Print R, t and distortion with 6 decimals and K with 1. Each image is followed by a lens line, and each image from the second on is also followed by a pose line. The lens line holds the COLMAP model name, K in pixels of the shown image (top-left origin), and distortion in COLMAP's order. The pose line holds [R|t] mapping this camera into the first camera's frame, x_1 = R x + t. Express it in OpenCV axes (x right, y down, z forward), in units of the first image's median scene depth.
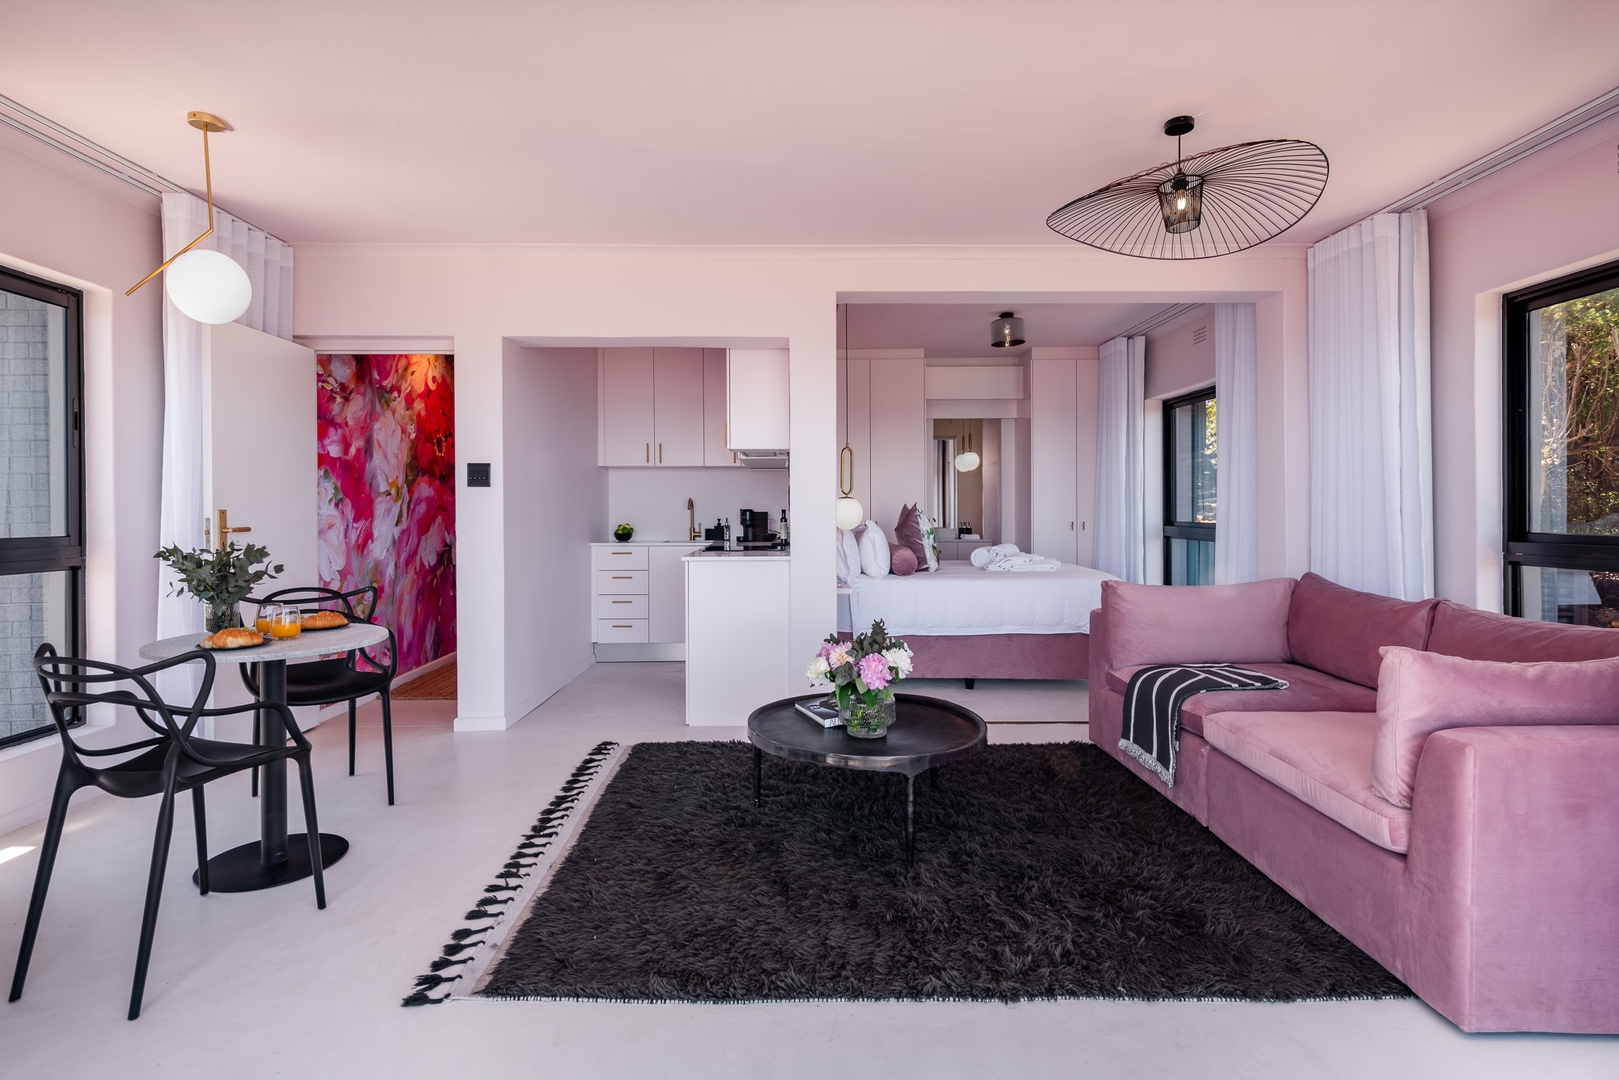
lens RADIAL K [[822.6, 0, 819.8], [0, 822.6, 513.4], [0, 0, 1]] dist [0.011988, 0.000309]
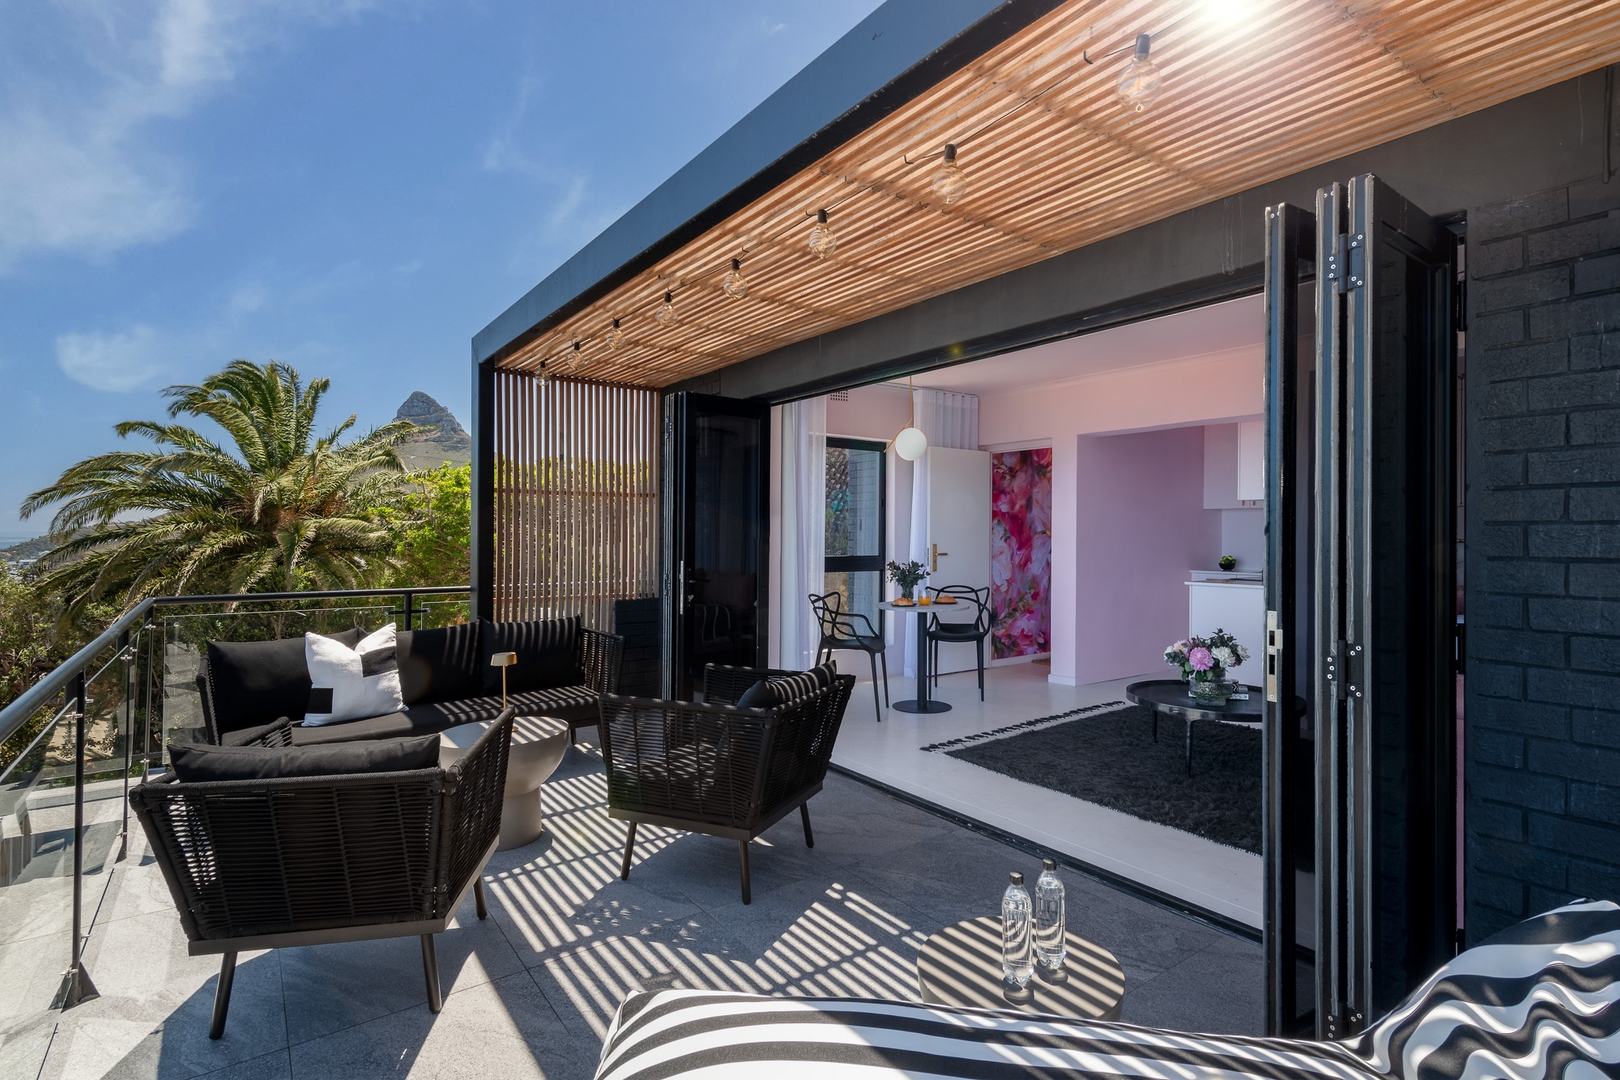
lens RADIAL K [[774.7, 0, 810.2], [0, 774.7, 535.6], [0, 0, 1]] dist [0.000941, 0.000063]
pose [[0.588488, 0.009242, -0.808453, 0.481686], [-0.009281, 0.999946, 0.004676, -0.025007], [0.808452, 0.004751, 0.588542, -0.265132]]
